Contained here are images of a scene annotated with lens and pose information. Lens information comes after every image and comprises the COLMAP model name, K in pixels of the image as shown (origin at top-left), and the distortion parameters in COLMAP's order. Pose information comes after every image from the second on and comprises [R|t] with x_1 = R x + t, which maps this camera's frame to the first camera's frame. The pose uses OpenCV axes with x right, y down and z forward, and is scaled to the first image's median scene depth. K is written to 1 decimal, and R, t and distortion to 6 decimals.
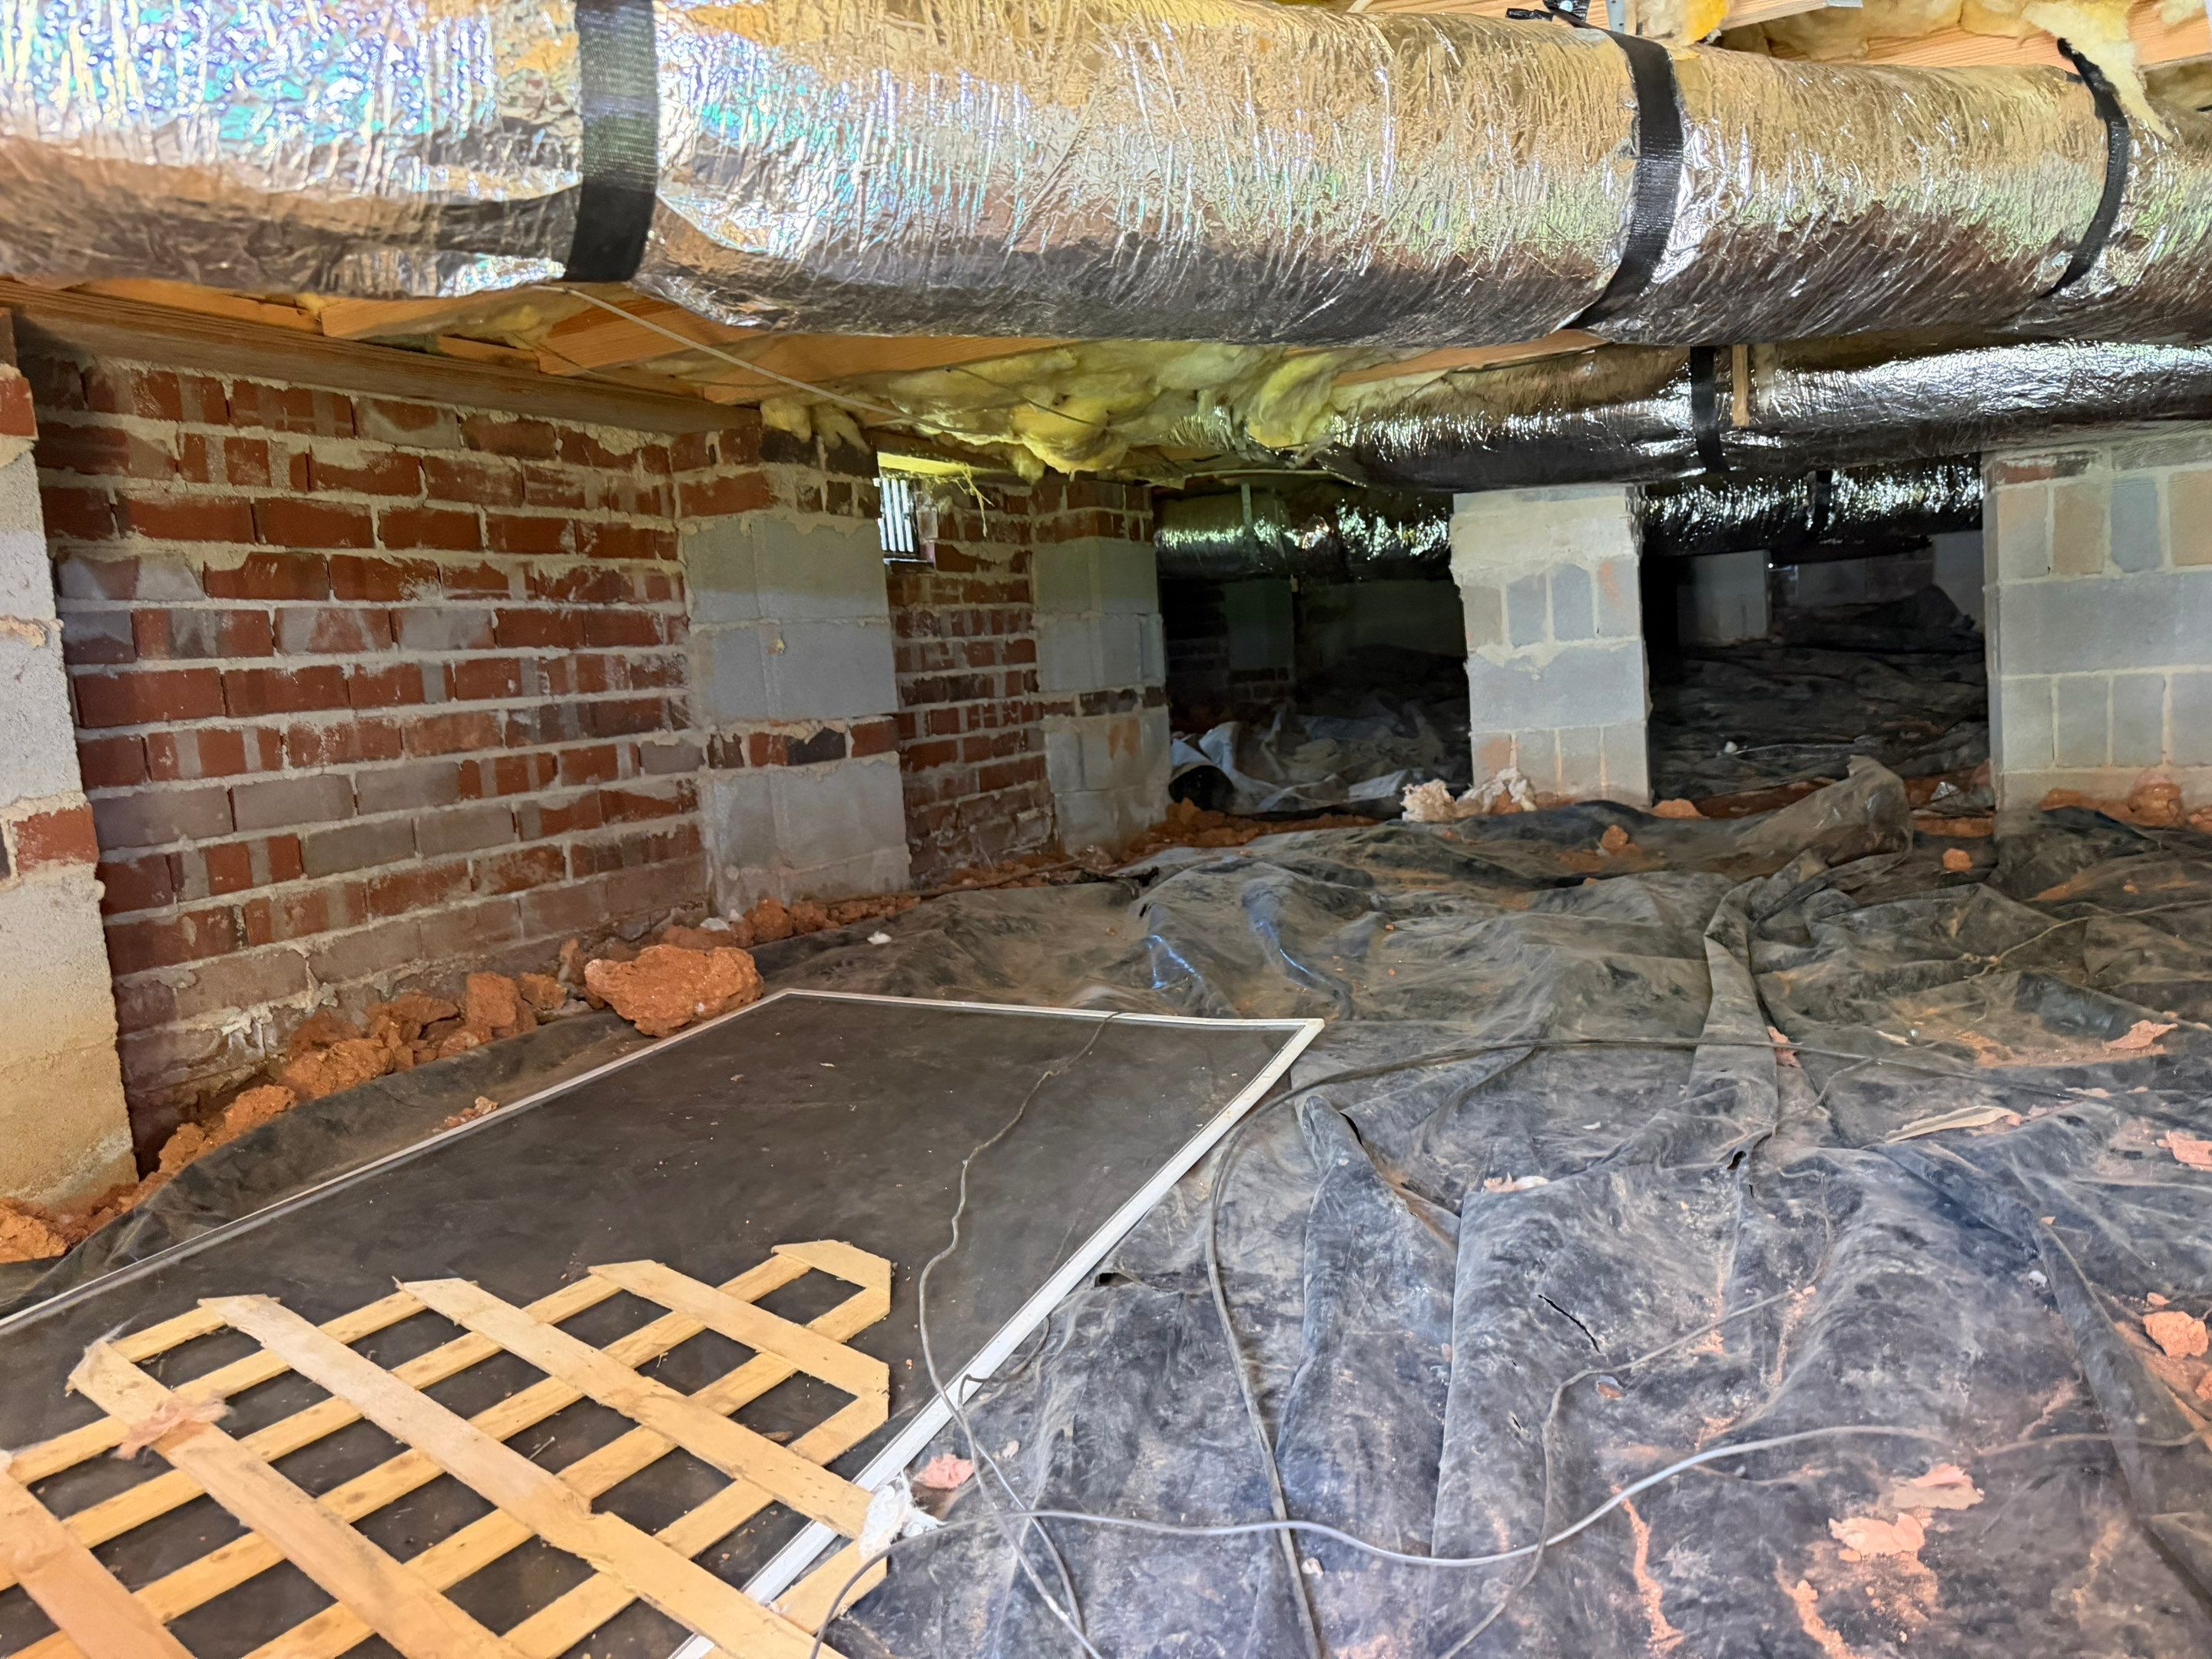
lens RADIAL K [[1526.2, 0, 1092.5], [0, 1526.2, 791.0], [0, 0, 1]] dist [-0.033560, 0.002284]
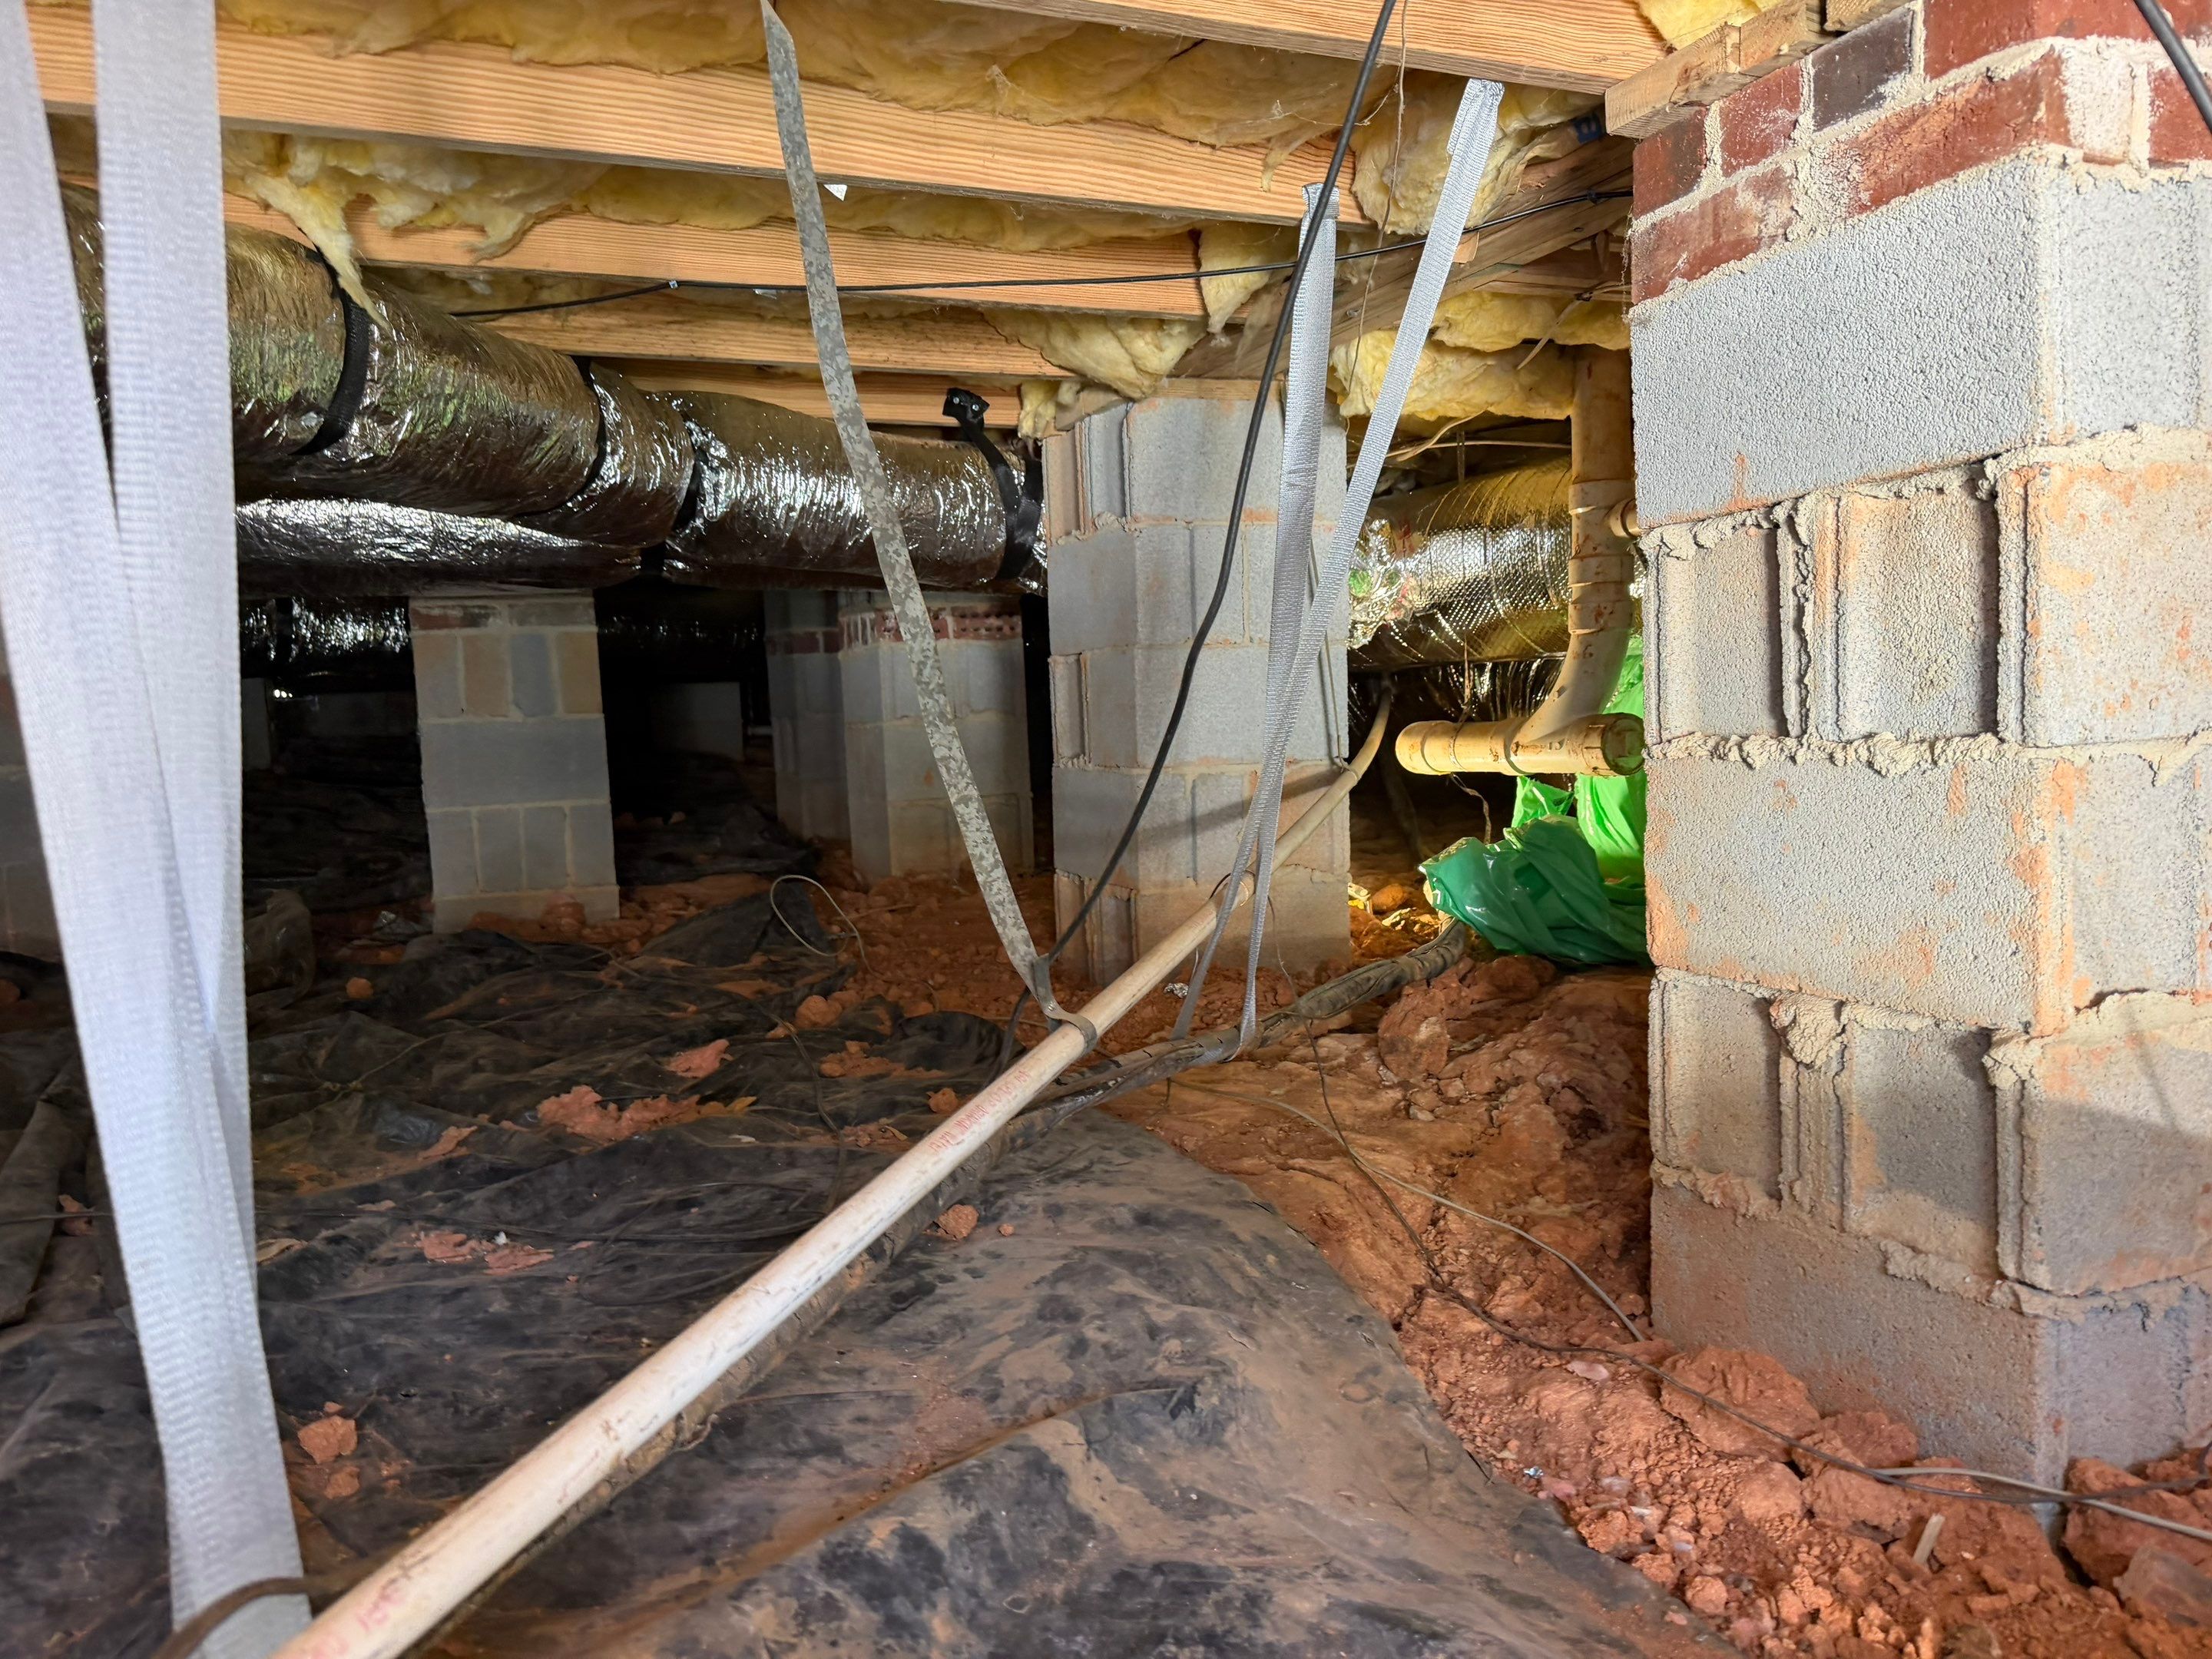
lens RADIAL K [[1516.6, 0, 1100.9], [0, 1516.6, 805.8], [0, 0, 1]] dist [-0.030268, 0.001721]
pose [[0.632949, 0.001898, 0.774191, 0.119444], [0.056706, 0.997197, -0.048806, 0.000699], [-0.772114, 0.074793, 0.631067, -0.054962]]
